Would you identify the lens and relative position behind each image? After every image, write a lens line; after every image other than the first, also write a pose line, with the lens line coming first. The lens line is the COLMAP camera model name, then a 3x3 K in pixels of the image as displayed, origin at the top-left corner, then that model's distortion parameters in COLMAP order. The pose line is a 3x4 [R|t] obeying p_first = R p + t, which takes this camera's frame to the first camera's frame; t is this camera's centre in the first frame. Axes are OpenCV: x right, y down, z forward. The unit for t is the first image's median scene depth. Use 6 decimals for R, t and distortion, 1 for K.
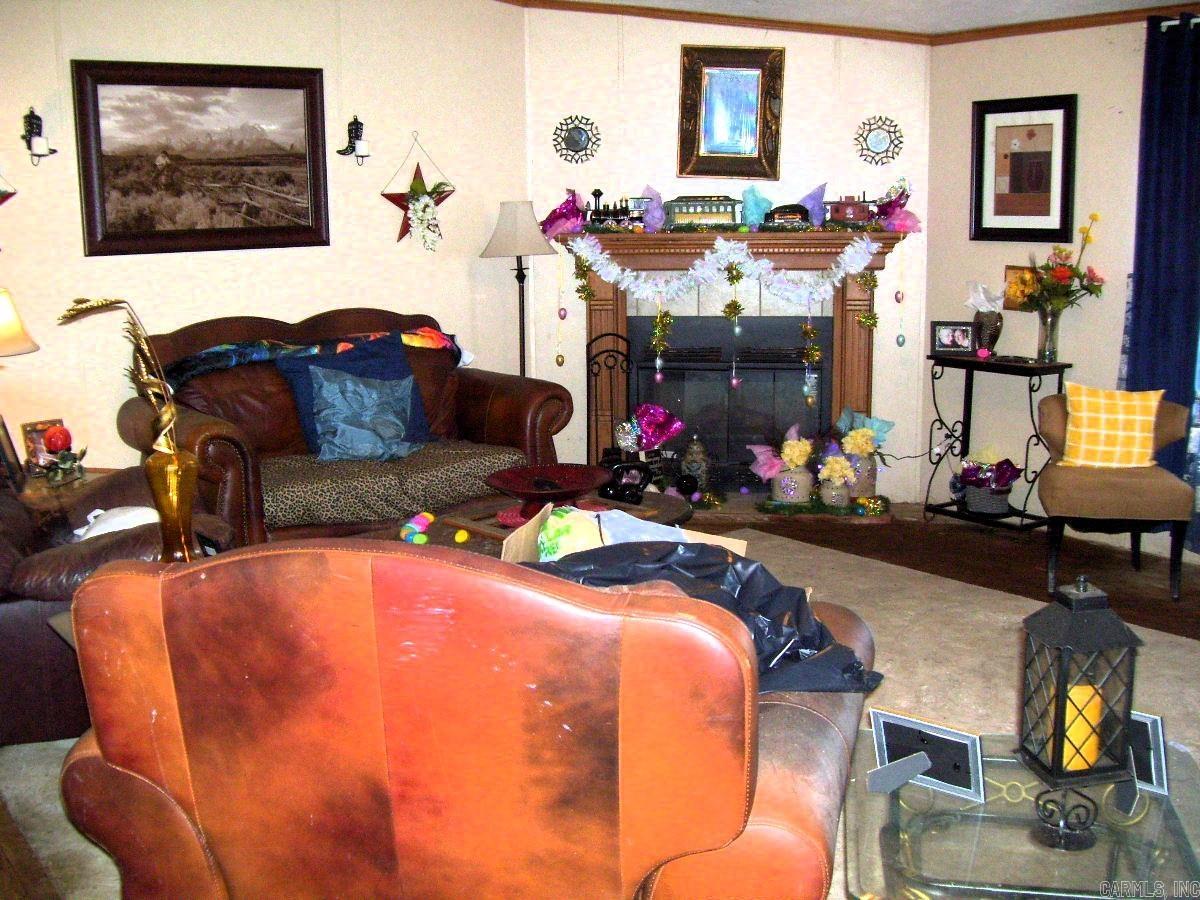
lens RADIAL K [[1272.1, 0, 598.3], [0, 1272.1, 446.7], [0, 0, 1]] dist [-0.095321, 0.000000]
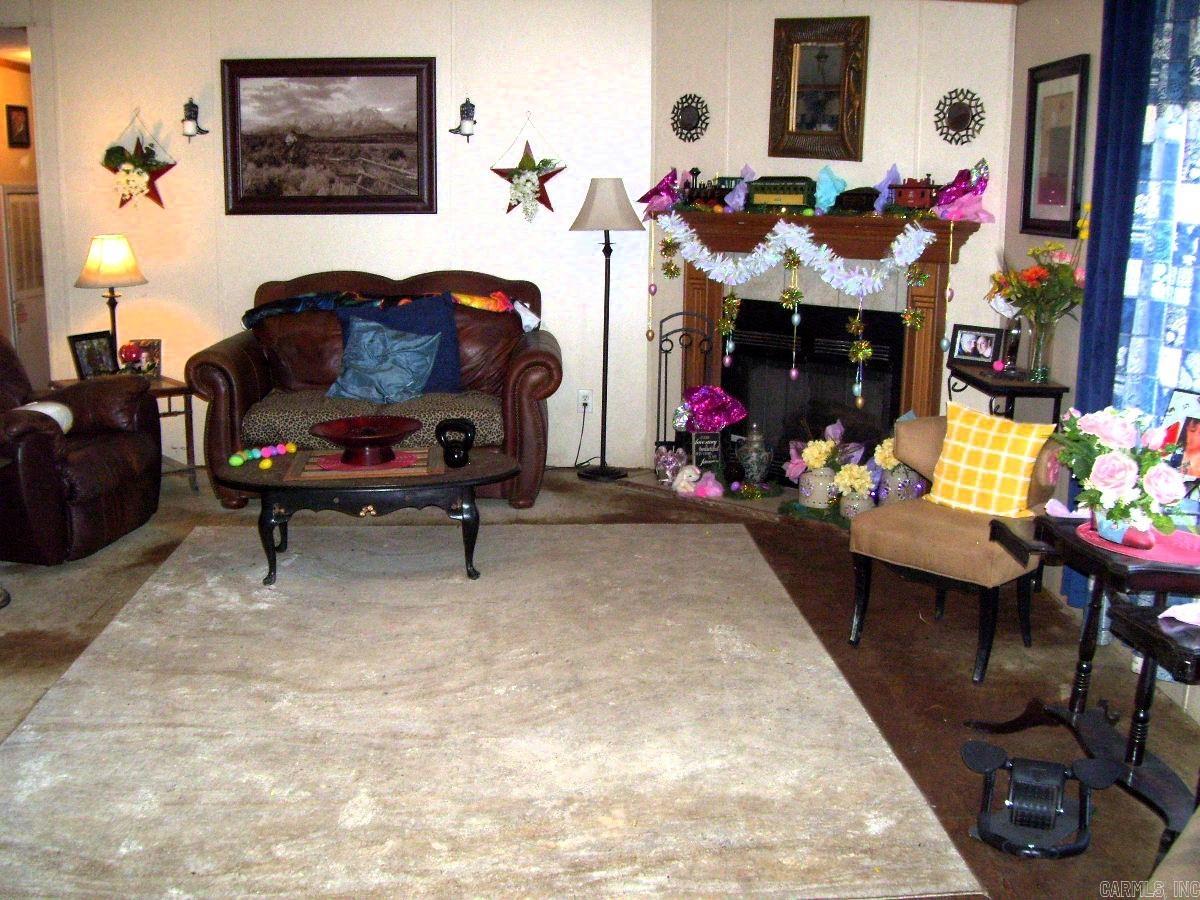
lens RADIAL K [[1272.1, 0, 599.5], [0, 1272.1, 455.0], [0, 0, 1]] dist [-0.095321, 0.000000]
pose [[0.813024, 0.139781, -0.565201, 0.600779], [-0.125986, 0.989991, 0.063610, -0.036569], [0.568435, 0.019491, 0.822497, 0.157570]]
